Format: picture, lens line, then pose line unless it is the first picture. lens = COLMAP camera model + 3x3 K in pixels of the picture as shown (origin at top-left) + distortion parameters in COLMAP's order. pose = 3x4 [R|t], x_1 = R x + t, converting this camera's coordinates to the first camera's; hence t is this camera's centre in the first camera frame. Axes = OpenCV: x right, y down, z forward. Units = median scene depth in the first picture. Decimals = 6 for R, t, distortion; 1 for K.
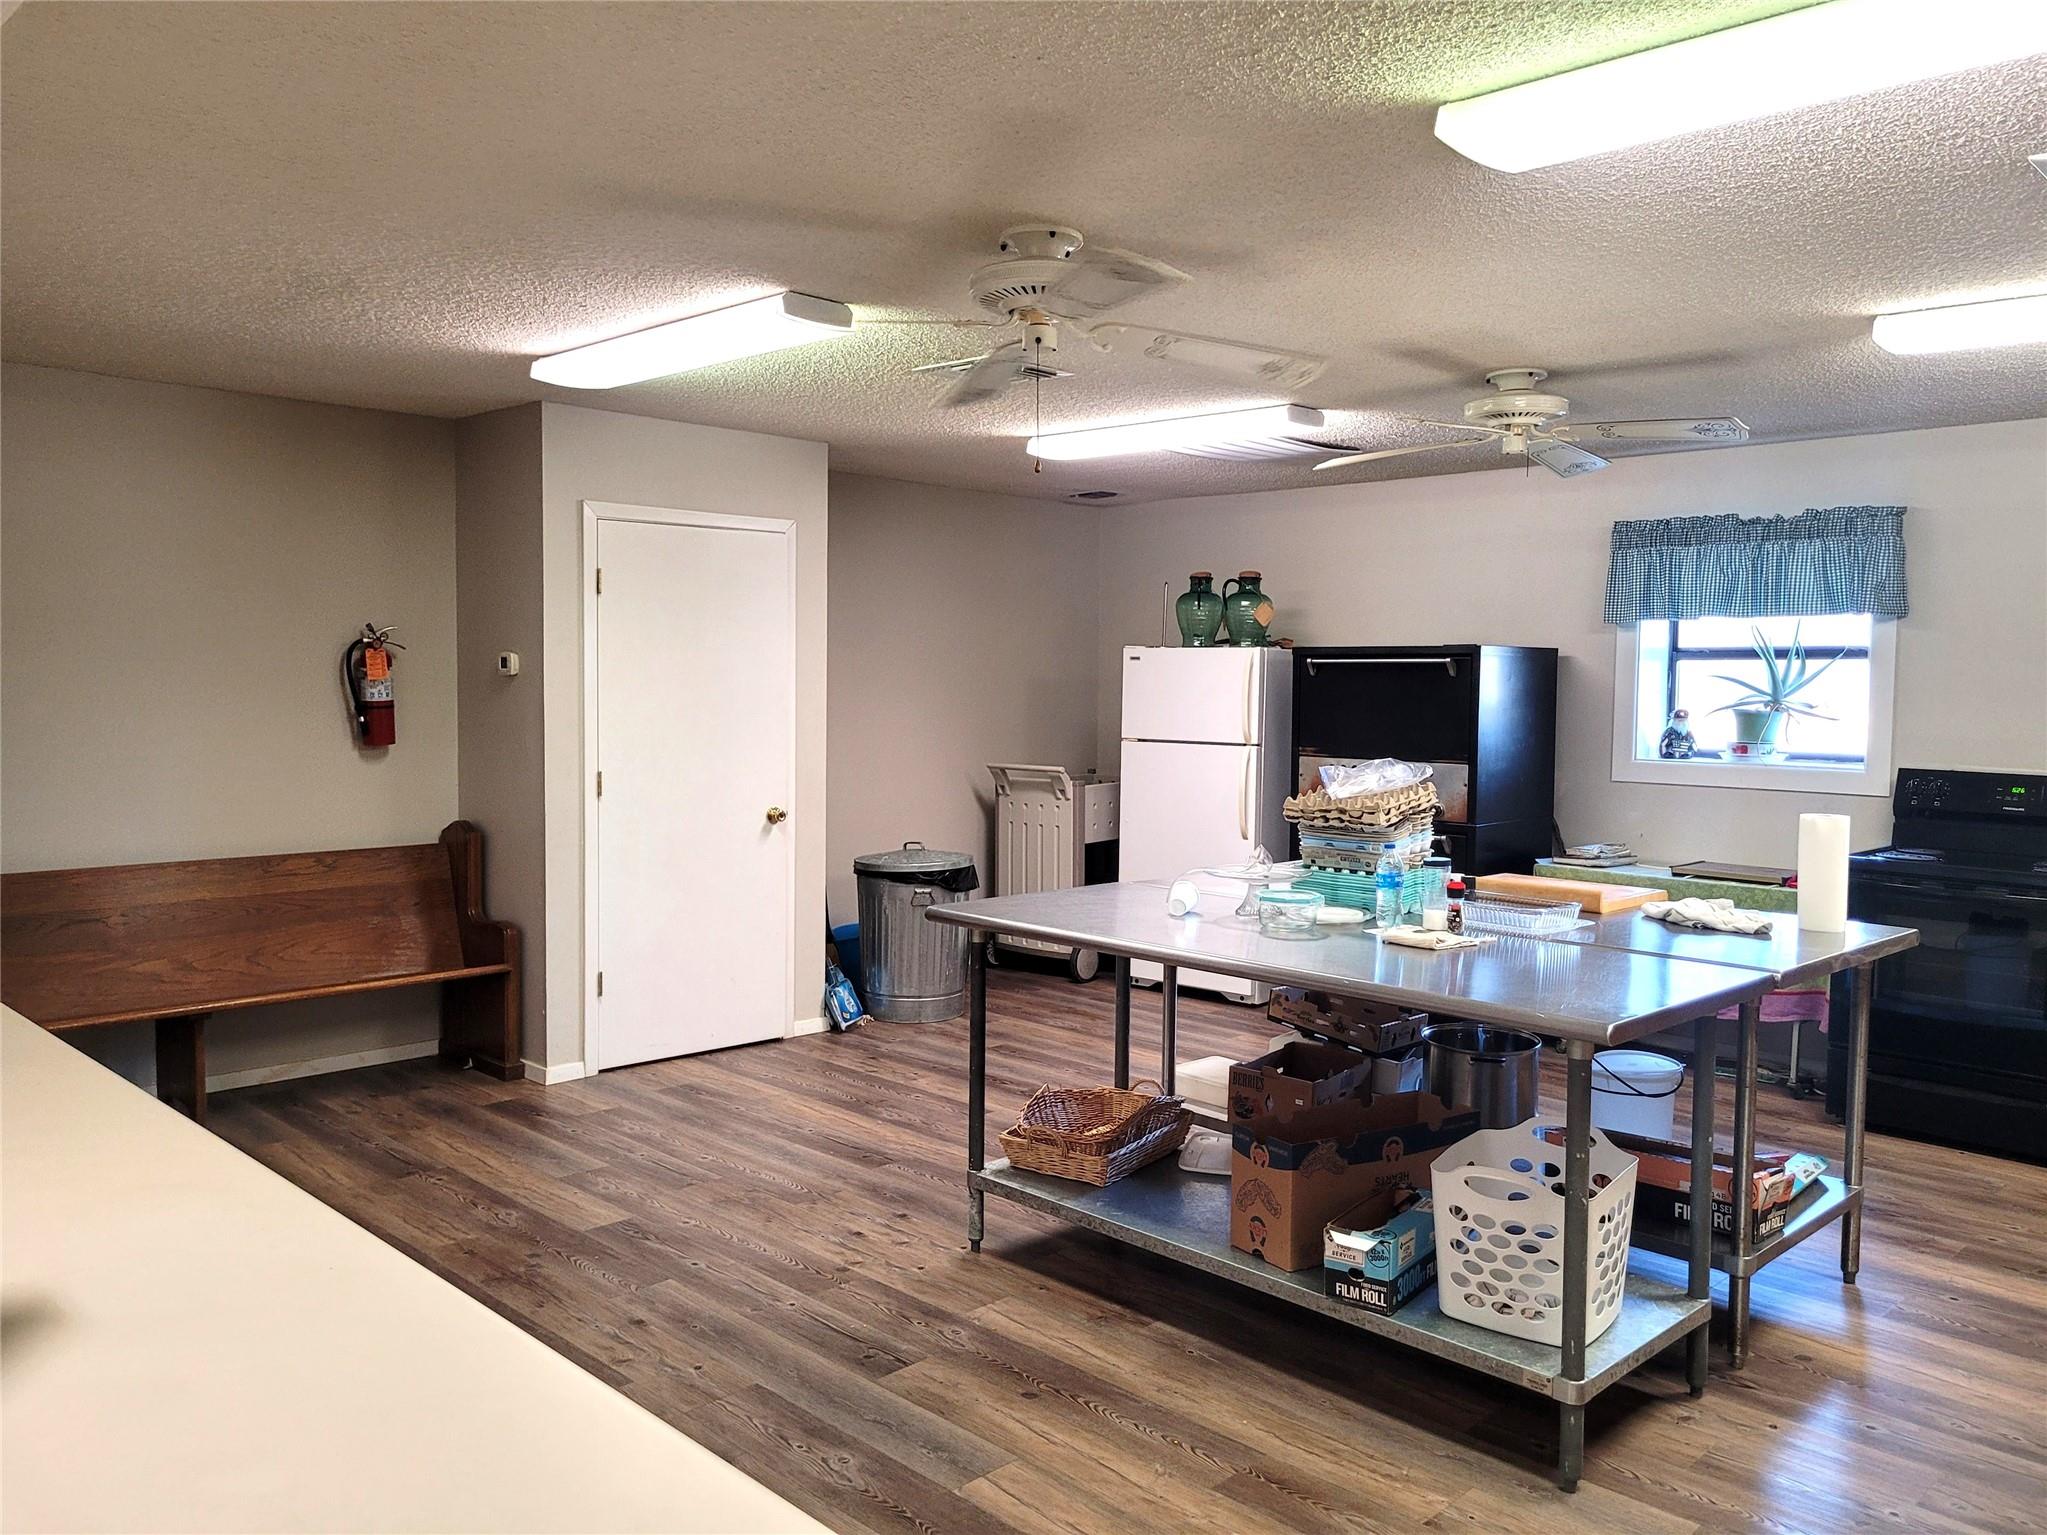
lens RADIAL K [[1570.5, 0, 1023.5], [0, 1570.5, 767.5], [0, 0, 1]] dist [0.034410, -0.007126]
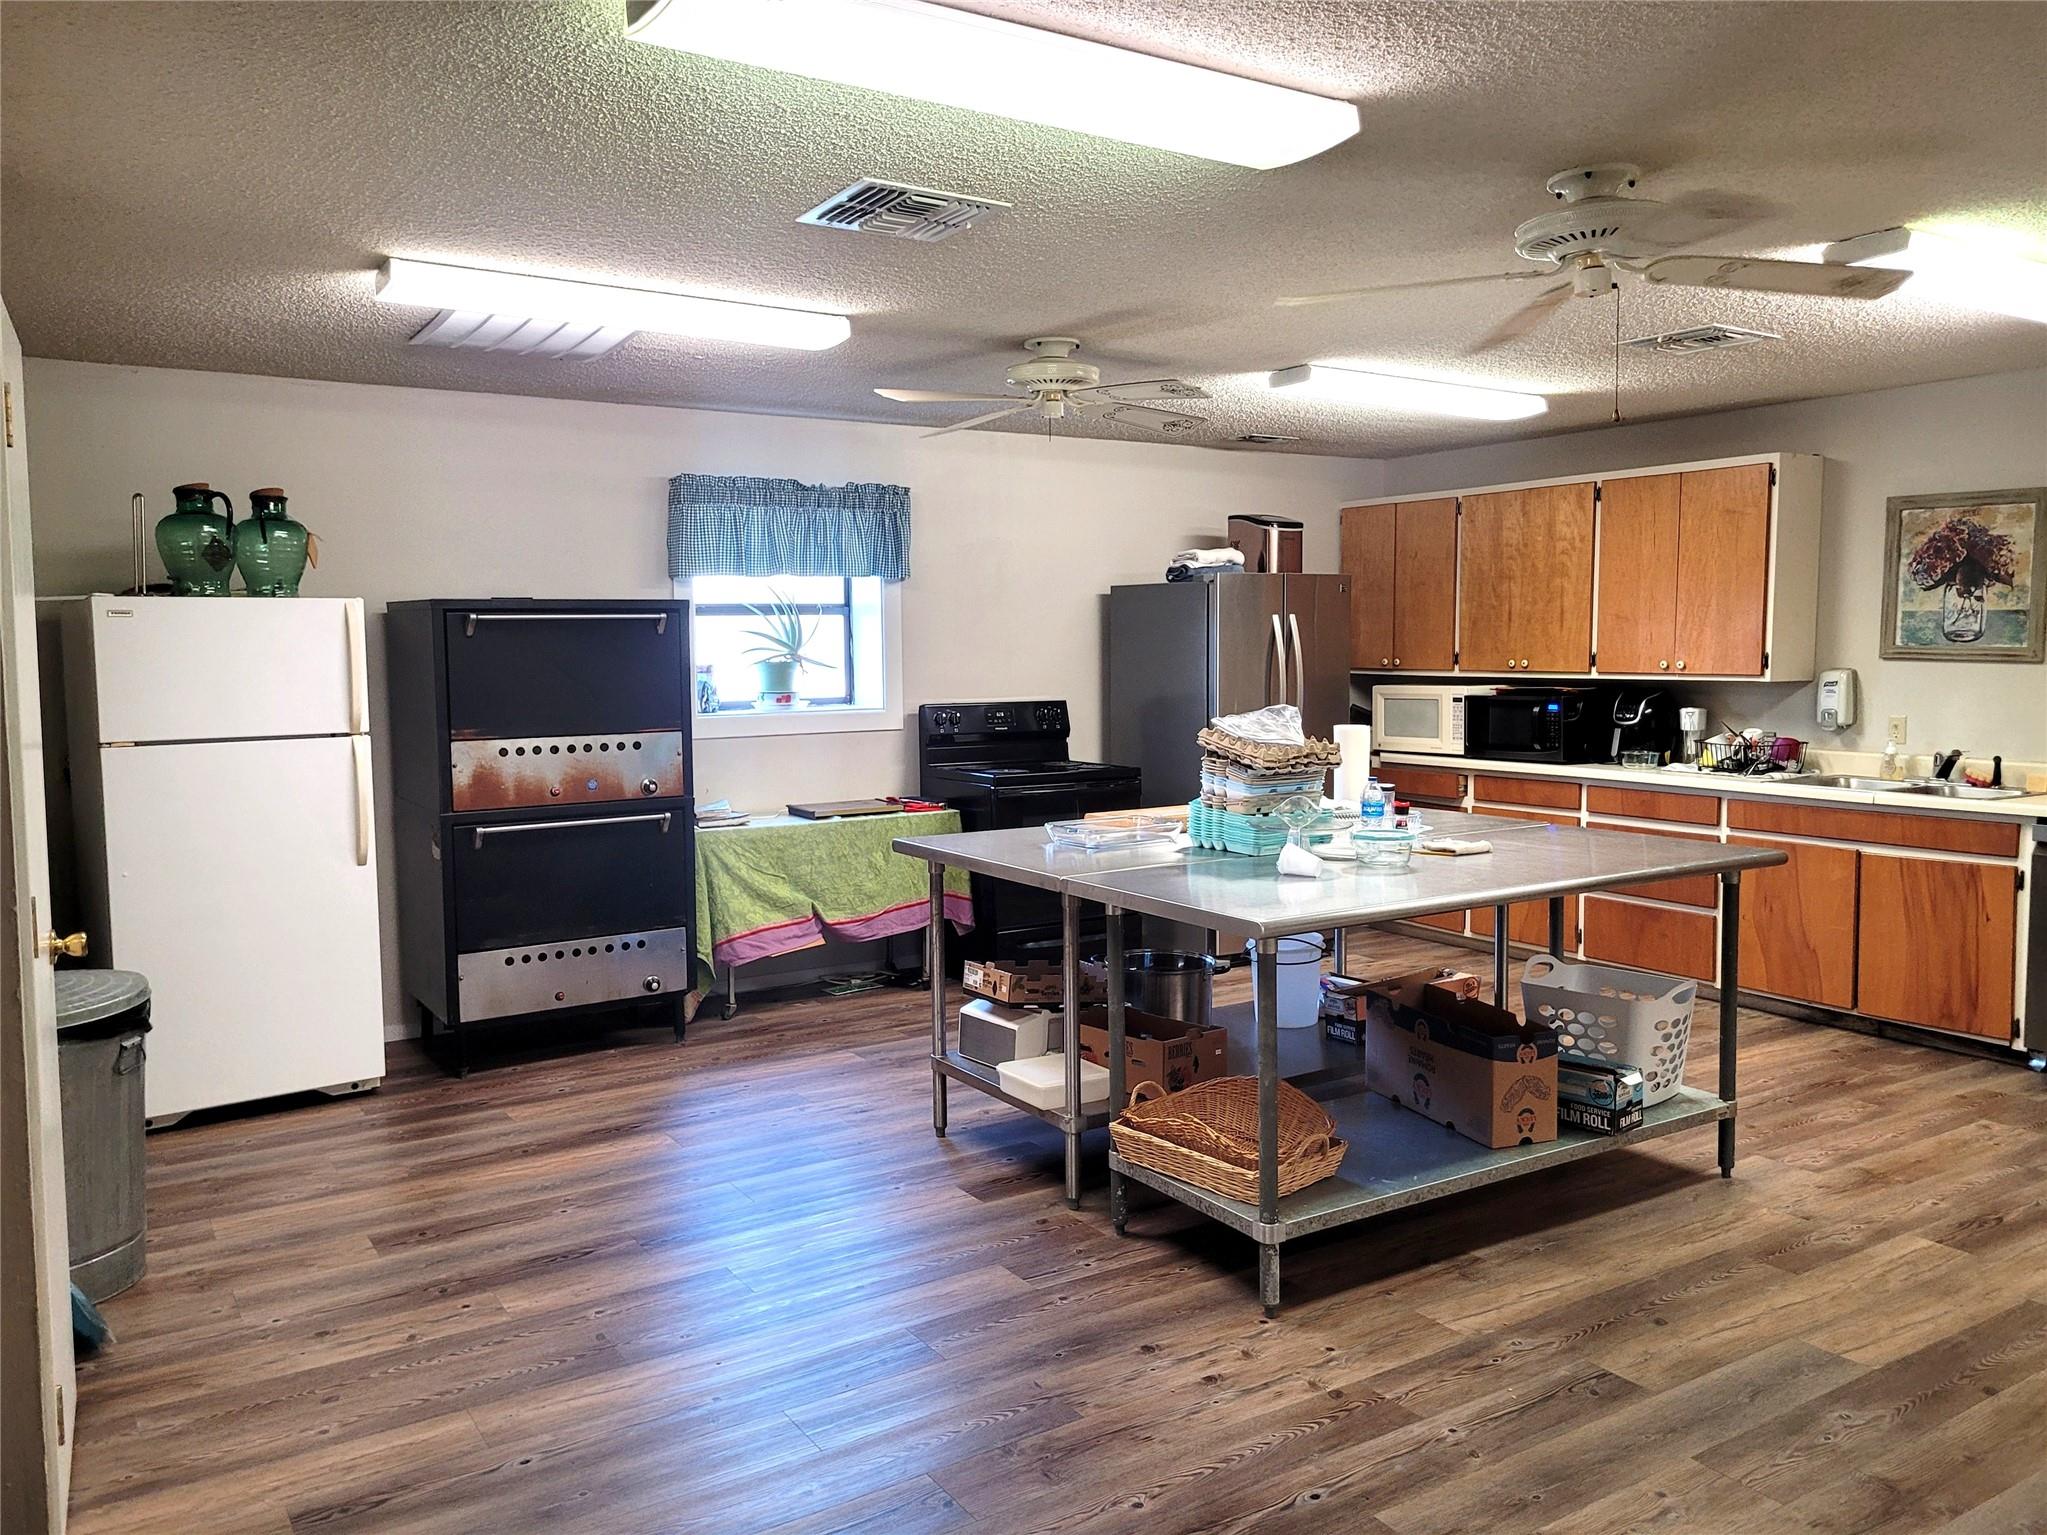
lens RADIAL K [[1570.5, 0, 1023.5], [0, 1570.5, 767.5], [0, 0, 1]] dist [0.034410, -0.007126]
pose [[0.205073, -0.096985, 0.973930, -0.894891], [0.069594, 0.994005, 0.084330, -0.069406], [-0.976269, 0.050486, 0.210593, 0.985256]]
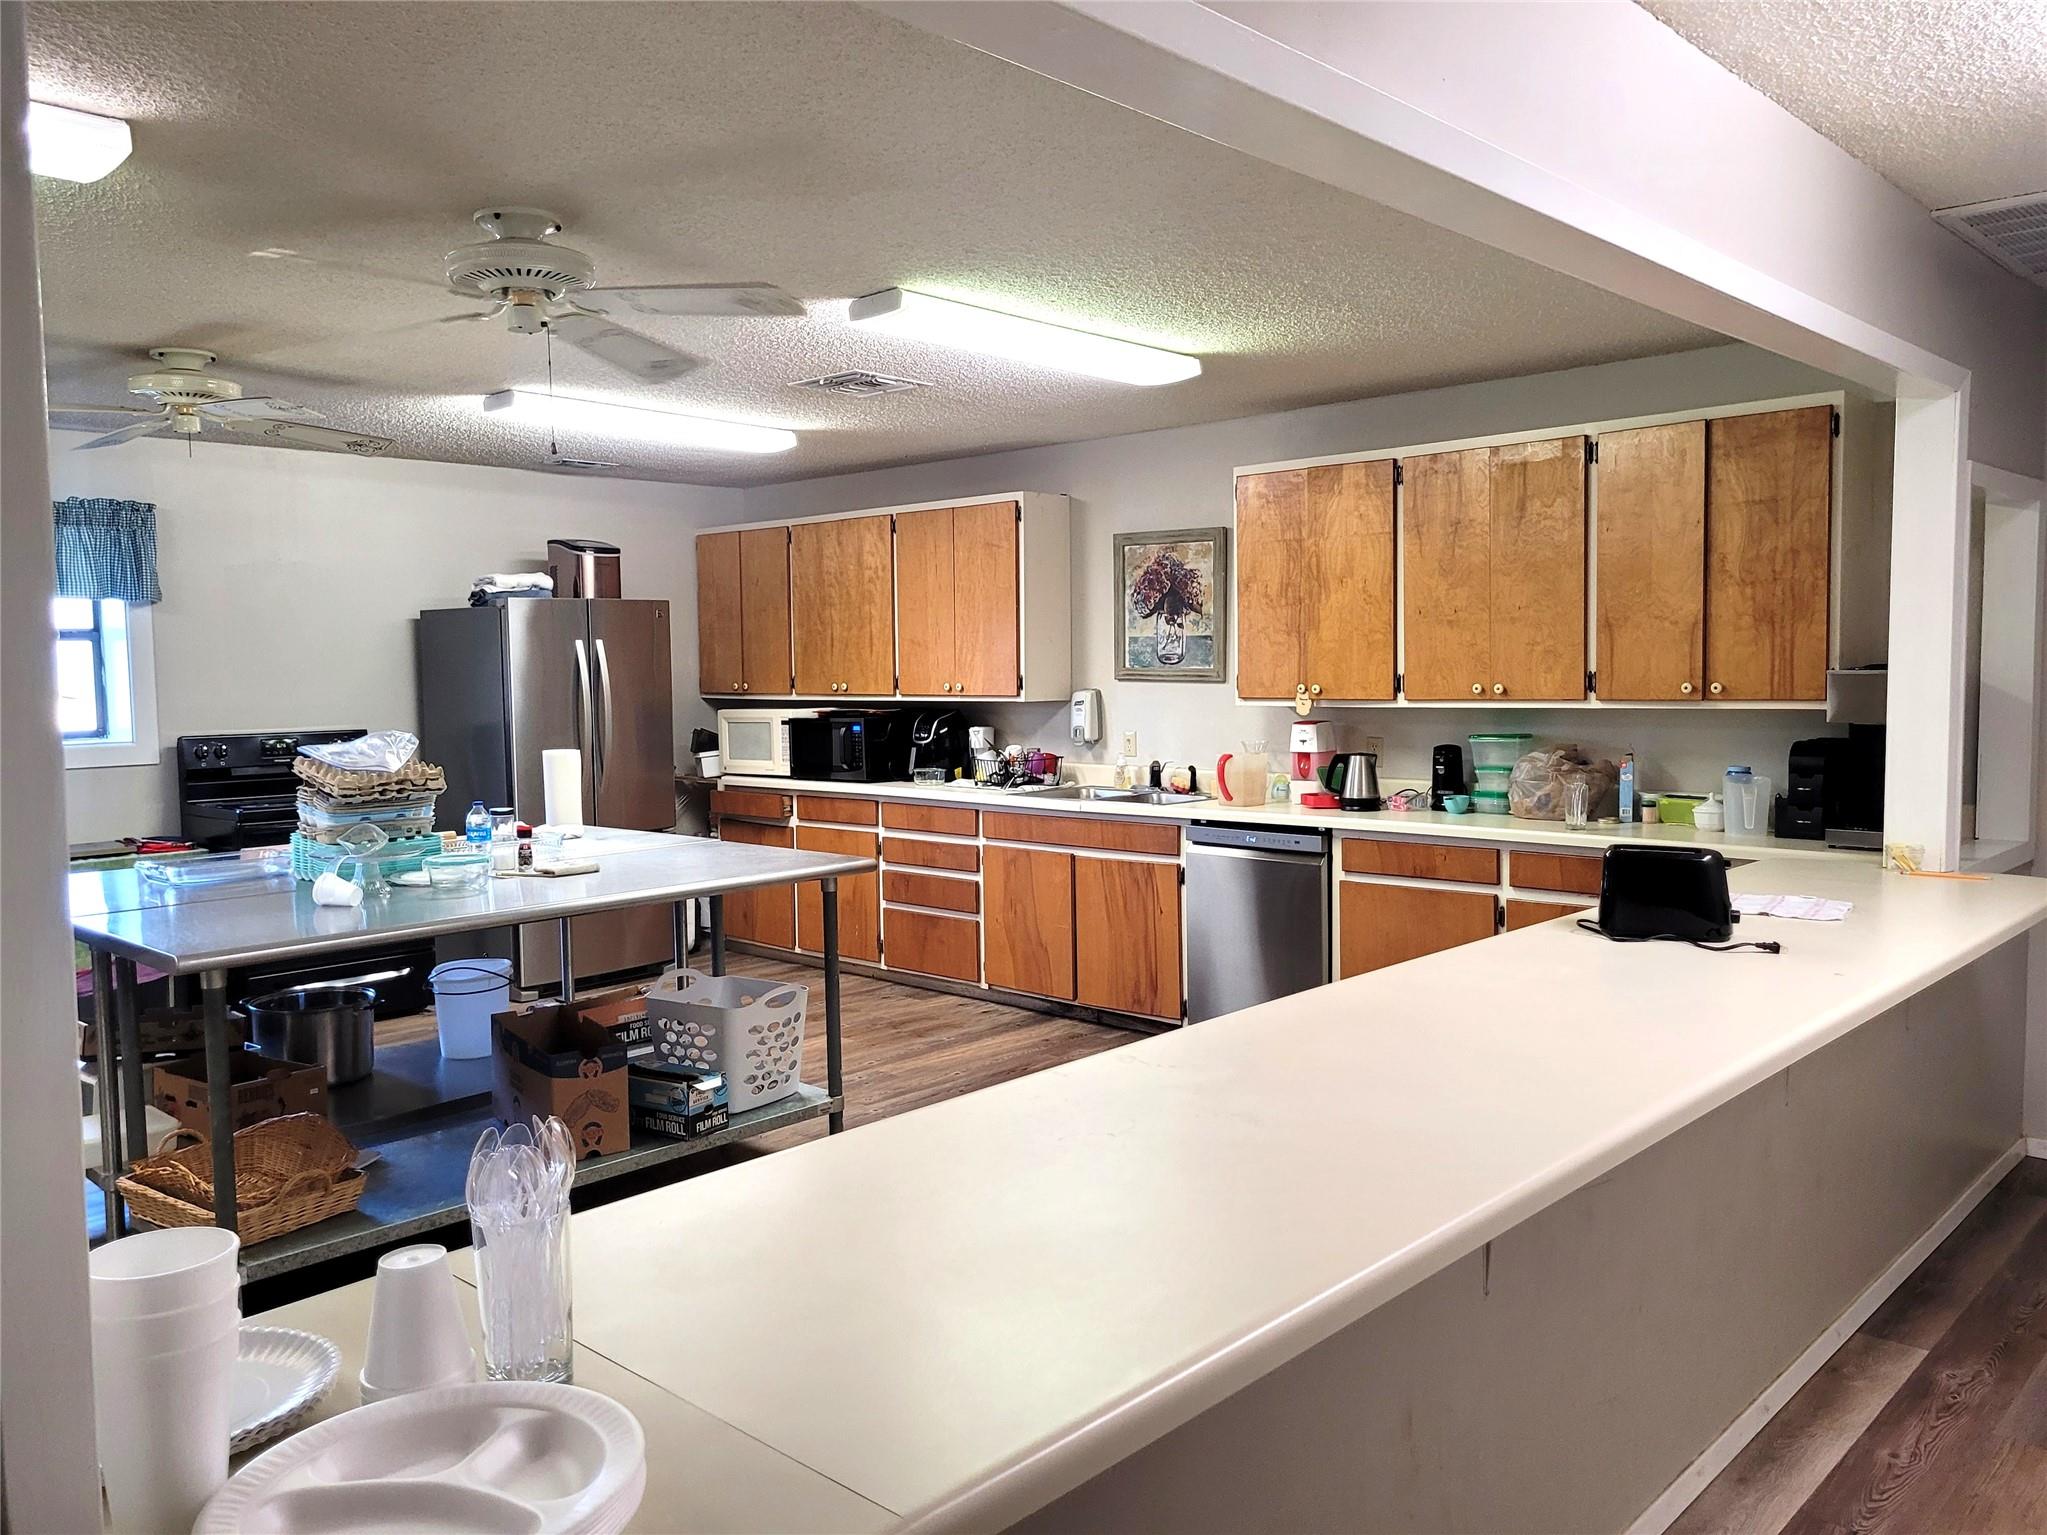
lens RADIAL K [[1564.7, 0, 1080.9], [0, 1564.7, 757.2], [0, 0, 1]] dist [0.038099, -0.004162]
pose [[-0.052750, -0.076628, 0.995663, -0.889029], [0.073713, 0.994033, 0.080408, -0.041080], [-0.995883, 0.077634, -0.046787, 0.605196]]
